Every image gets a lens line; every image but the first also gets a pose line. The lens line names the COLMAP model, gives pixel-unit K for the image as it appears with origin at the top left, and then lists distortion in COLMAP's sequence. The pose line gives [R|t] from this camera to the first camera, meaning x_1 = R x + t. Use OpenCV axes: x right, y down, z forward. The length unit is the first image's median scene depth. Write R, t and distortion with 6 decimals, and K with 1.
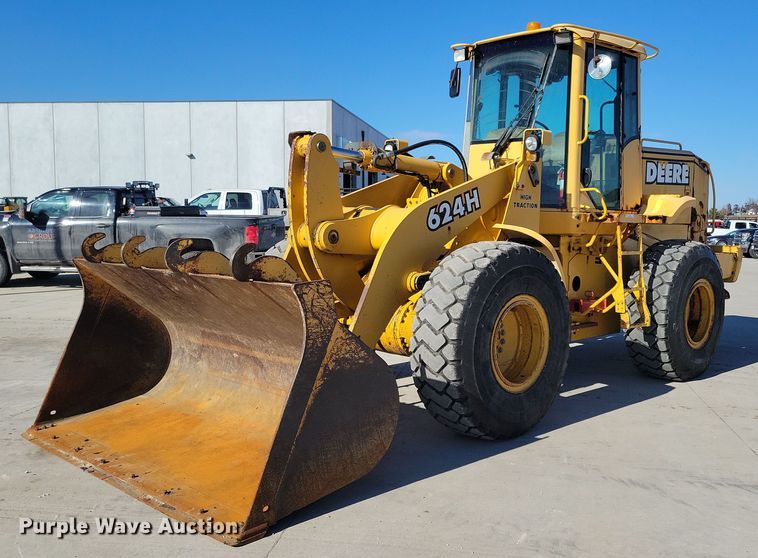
lens RADIAL K [[759.3, 0, 380.9], [0, 759.3, 291.3], [0, 0, 1]] dist [-0.002588, 0.001688]
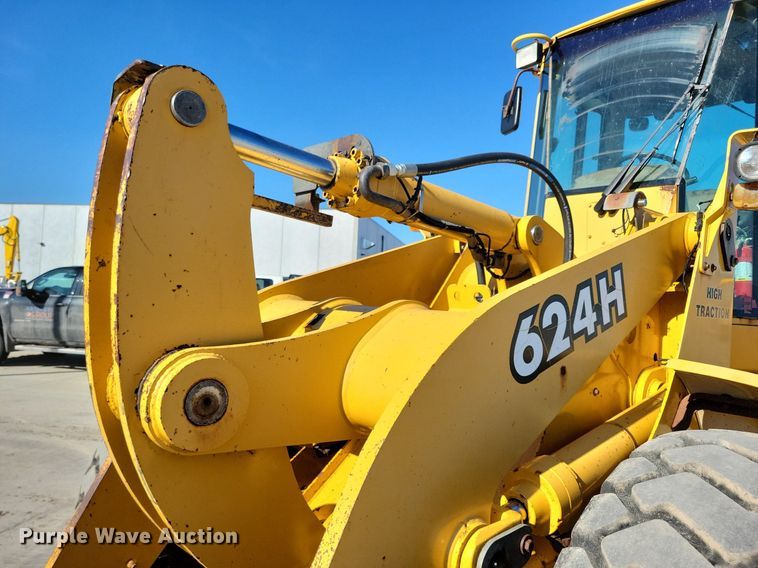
lens RADIAL K [[570.7, 0, 379.0], [0, 570.7, 284.0], [0, 0, 1]] dist [0.037968, -0.013238]
pose [[0.998825, 0.036124, -0.032305, 0.009305], [-0.040033, 0.990714, -0.129933, -0.081964], [0.027311, 0.131074, 0.990996, 0.695477]]
